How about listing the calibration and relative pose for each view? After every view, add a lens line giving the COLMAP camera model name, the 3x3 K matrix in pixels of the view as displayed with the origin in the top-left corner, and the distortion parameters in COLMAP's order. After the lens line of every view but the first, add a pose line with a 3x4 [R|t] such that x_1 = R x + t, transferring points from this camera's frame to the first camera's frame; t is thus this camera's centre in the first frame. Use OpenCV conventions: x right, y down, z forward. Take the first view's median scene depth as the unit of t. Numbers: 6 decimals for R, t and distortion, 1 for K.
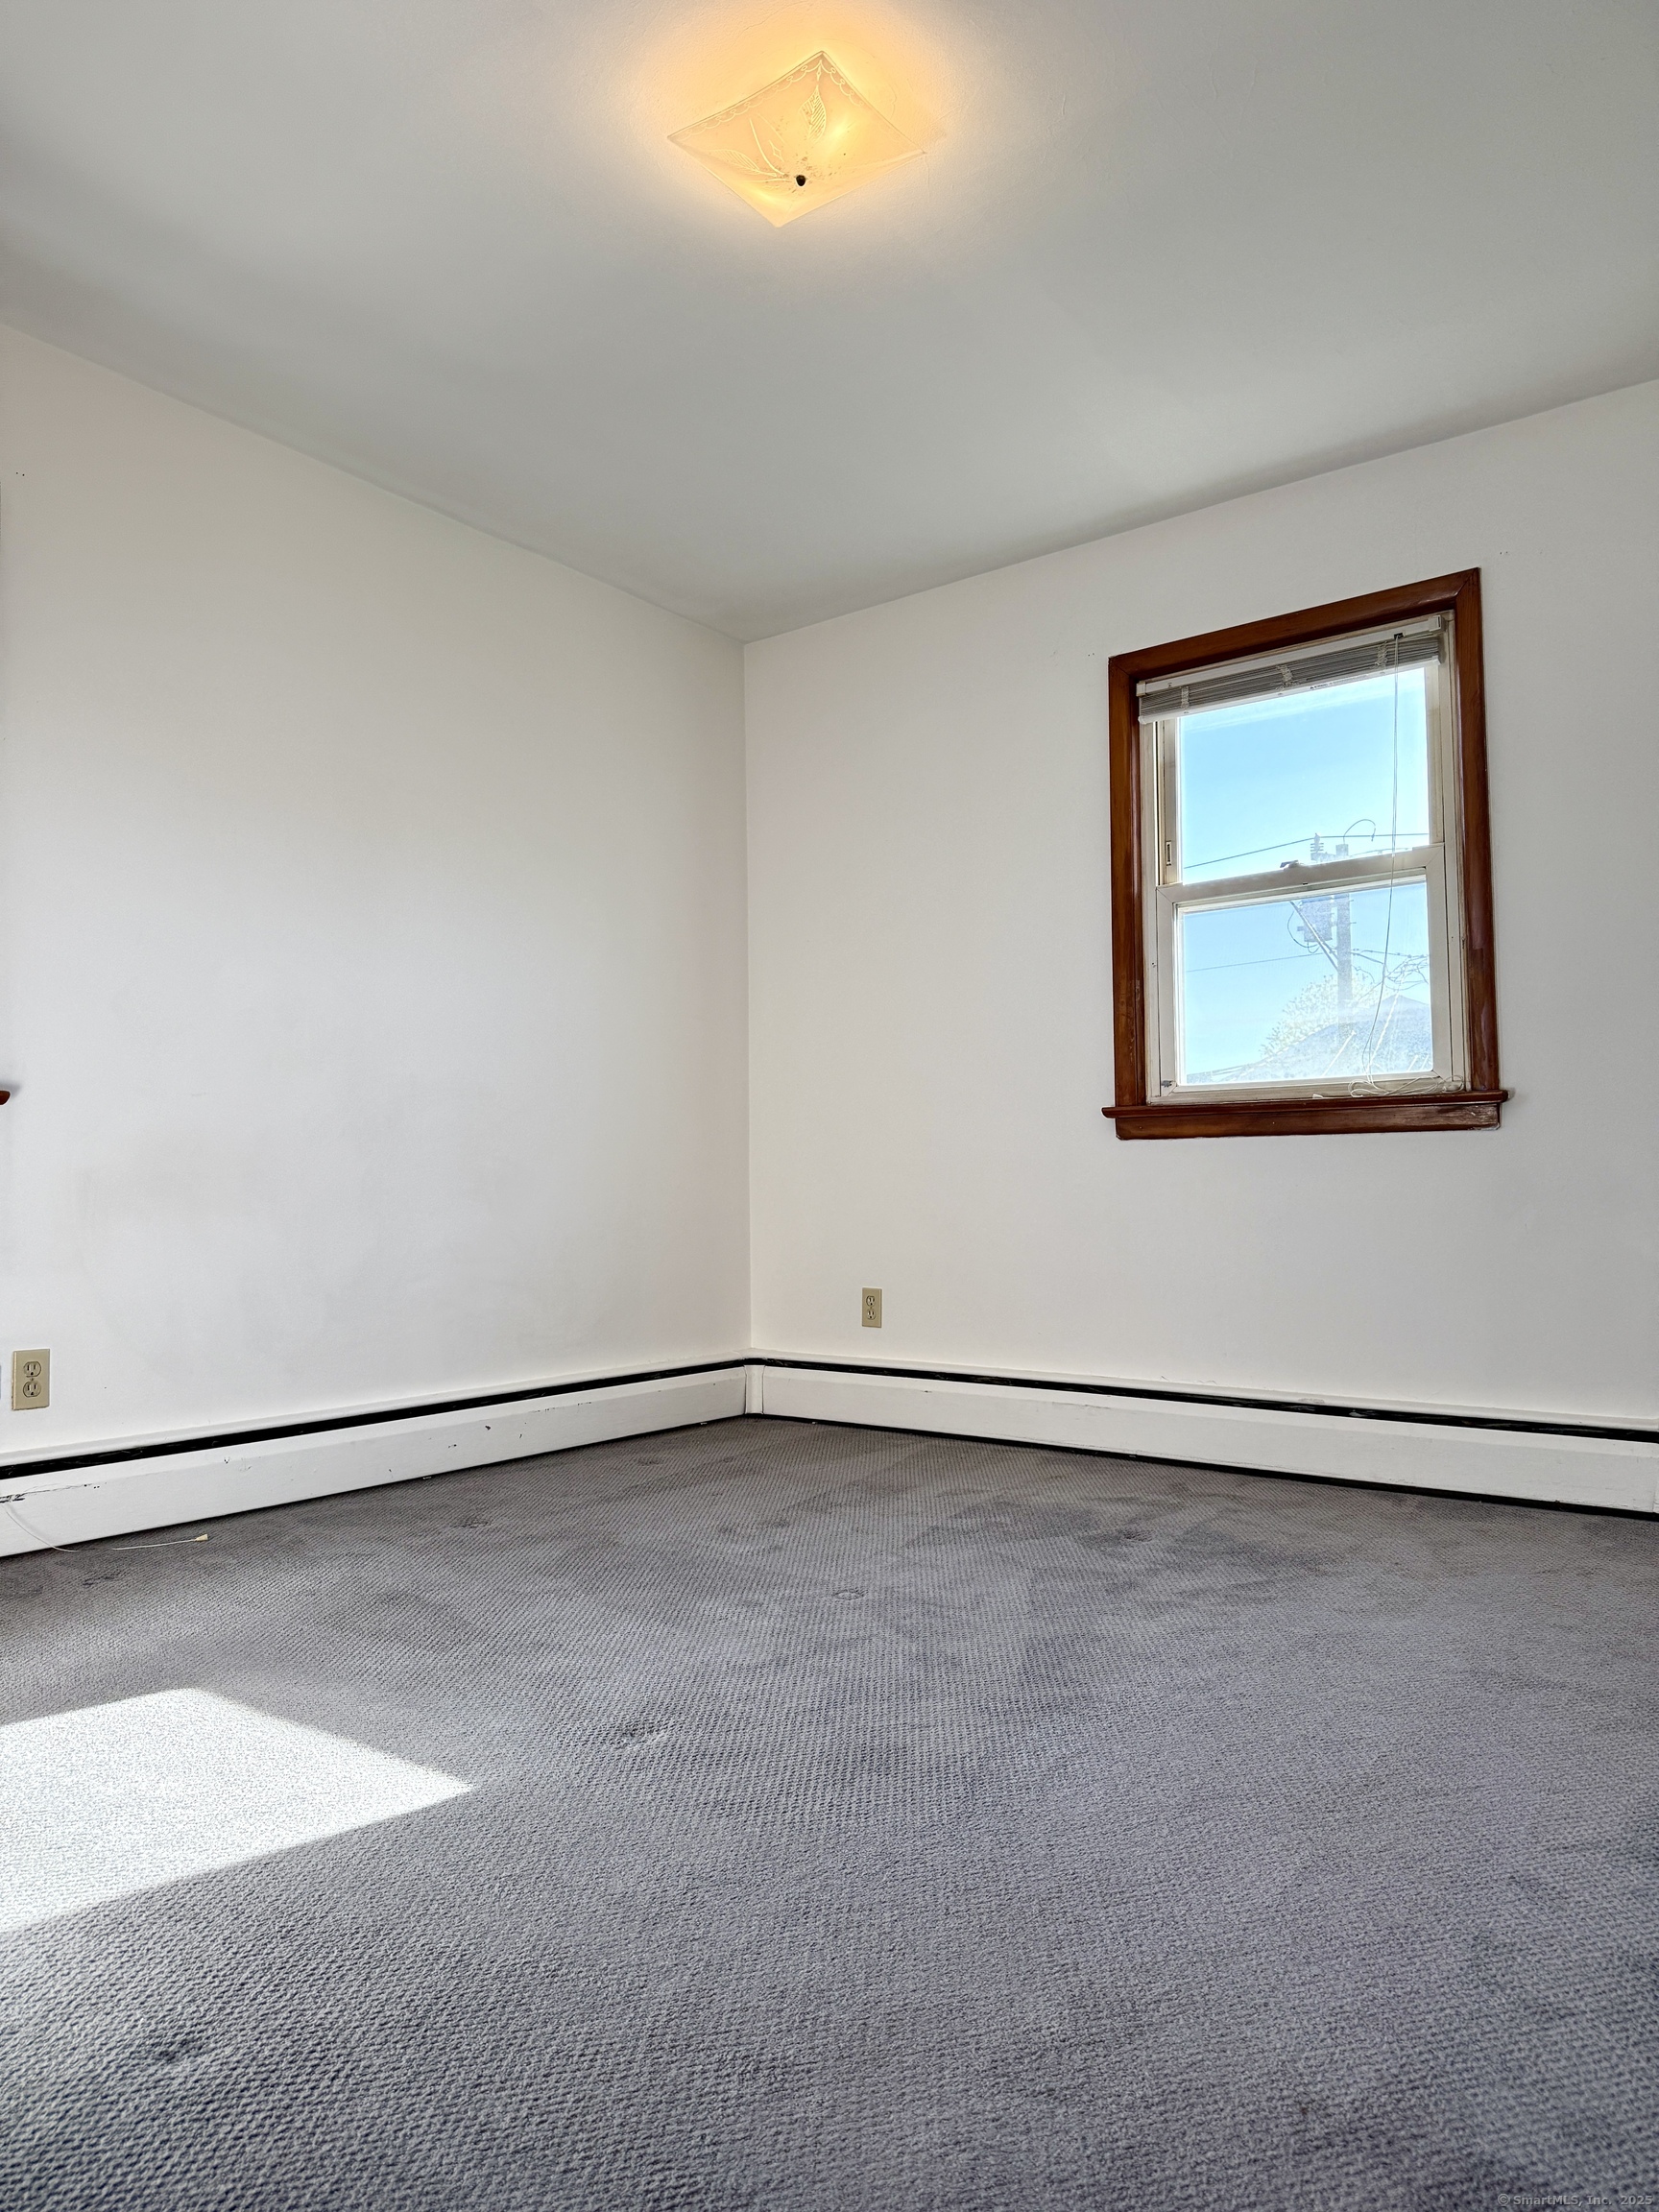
lens RADIAL K [[1545.2, 0, 829.5], [0, 1545.2, 1106.0], [0, 0, 1]] dist [-0.008190, -0.003953]
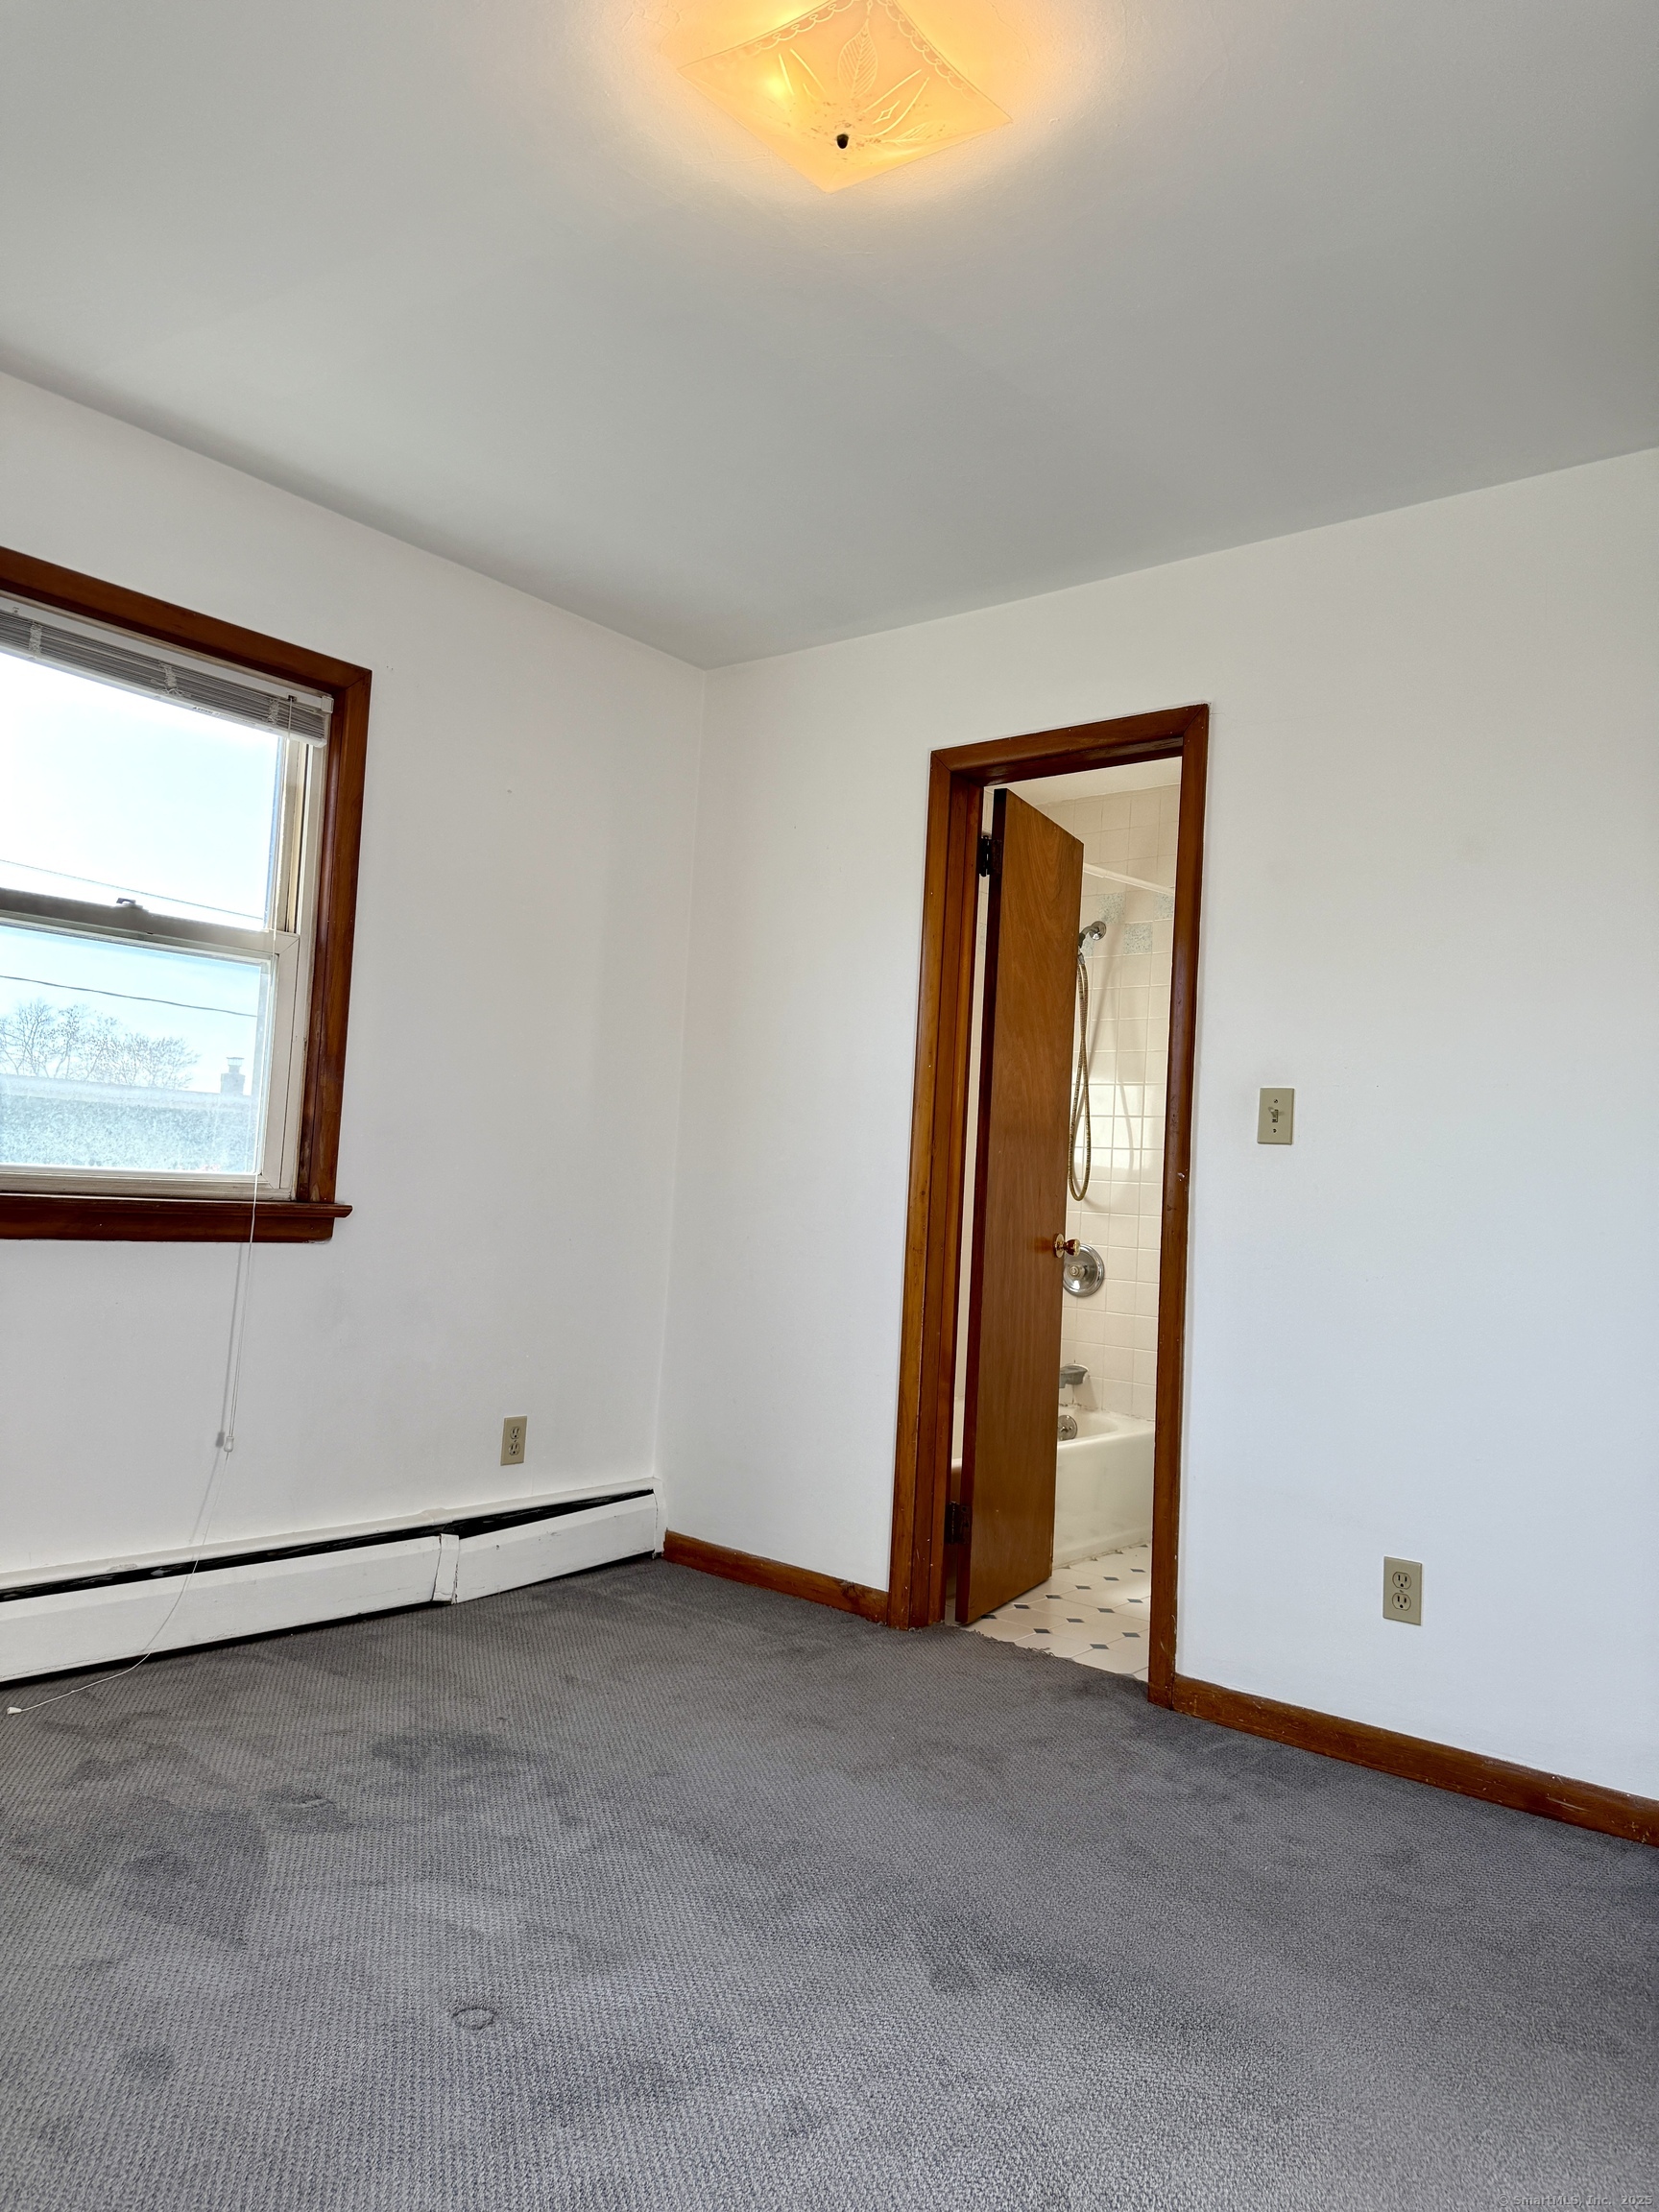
lens RADIAL K [[1582.0, 0, 827.1], [0, 1582.0, 1114.8], [0, 0, 1]] dist [0.006676, -0.003812]
pose [[0.039616, 0.072308, 0.996595, -0.545325], [-0.103981, 0.992262, -0.067860, -0.029794], [-0.993790, -0.100938, 0.046828, 0.626263]]
